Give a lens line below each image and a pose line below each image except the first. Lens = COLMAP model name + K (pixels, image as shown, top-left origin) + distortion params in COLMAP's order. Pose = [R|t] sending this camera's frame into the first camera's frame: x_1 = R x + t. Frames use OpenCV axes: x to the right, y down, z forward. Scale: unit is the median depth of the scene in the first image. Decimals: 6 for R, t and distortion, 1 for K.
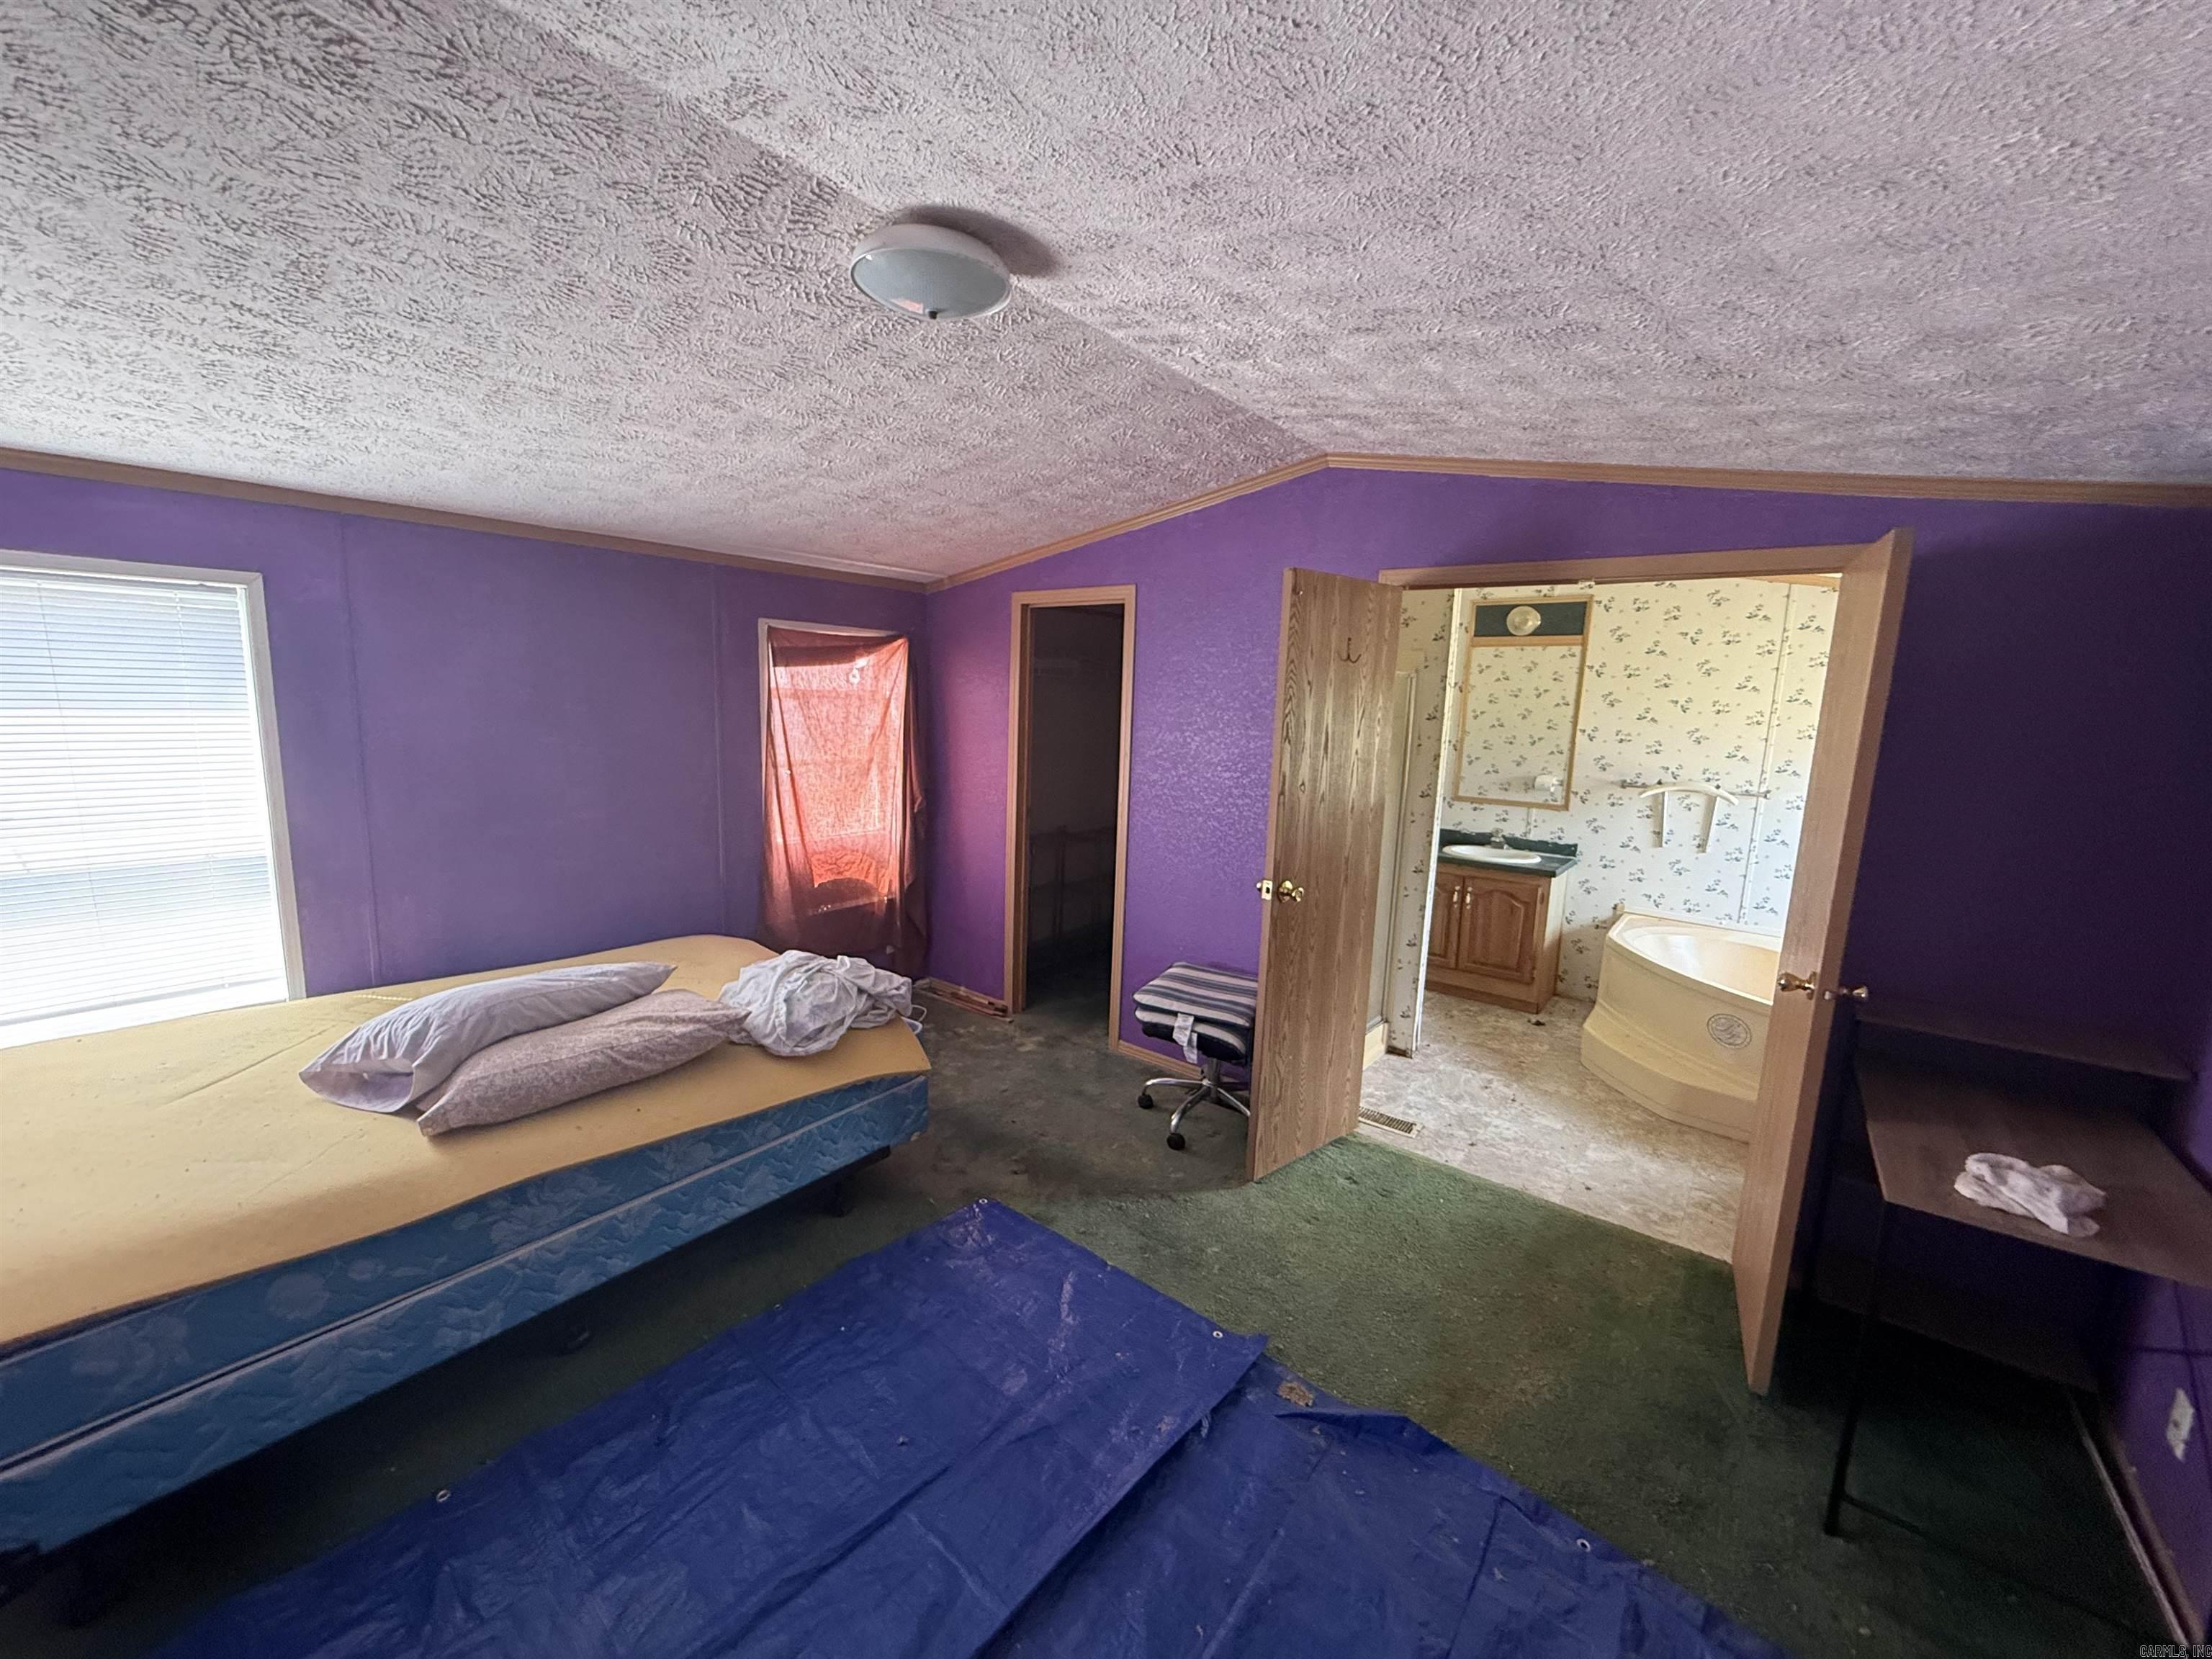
lens RADIAL K [[881.5, 0, 1101.8], [0, 881.5, 828.9], [0, 0, 1]] dist [0.001090, 0.000058]
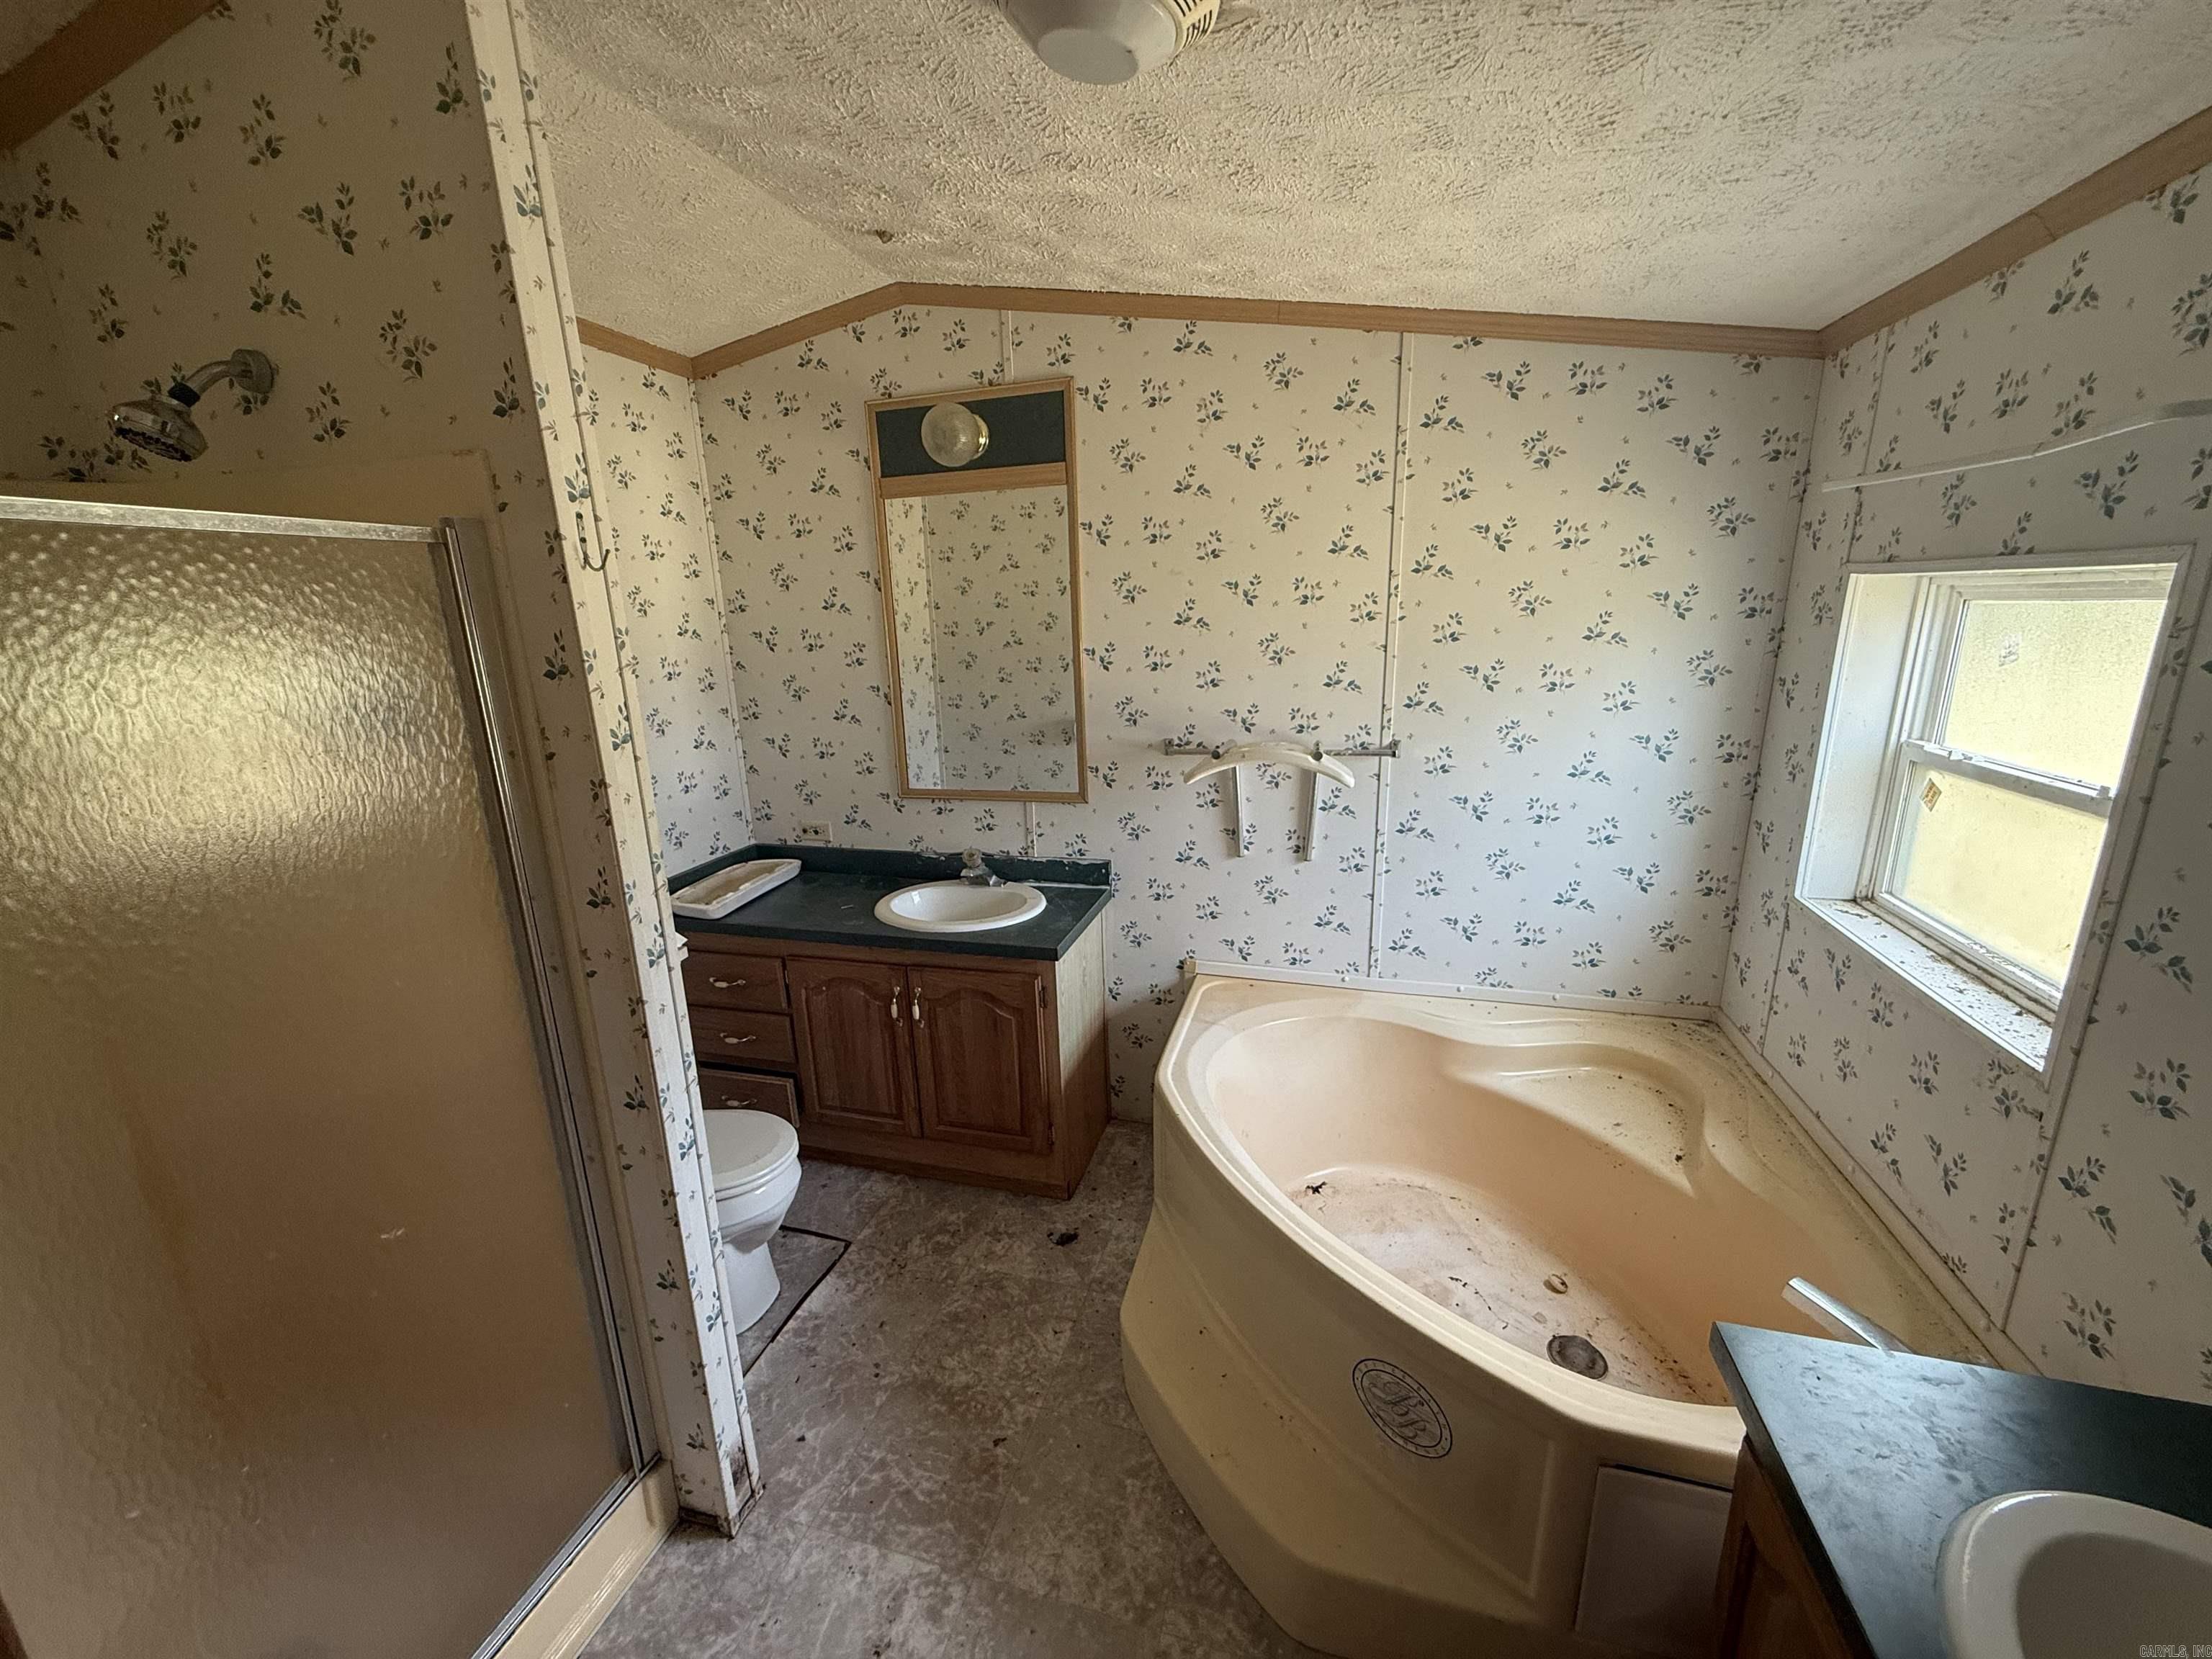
lens RADIAL K [[881.5, 0, 1101.8], [0, 881.5, 828.9], [0, 0, 1]] dist [0.001090, 0.000058]
pose [[0.924486, -0.151928, 0.349633, 0.360066], [0.119114, 0.986354, 0.113652, -0.067653], [-0.362129, -0.063424, 0.929968, 0.513853]]
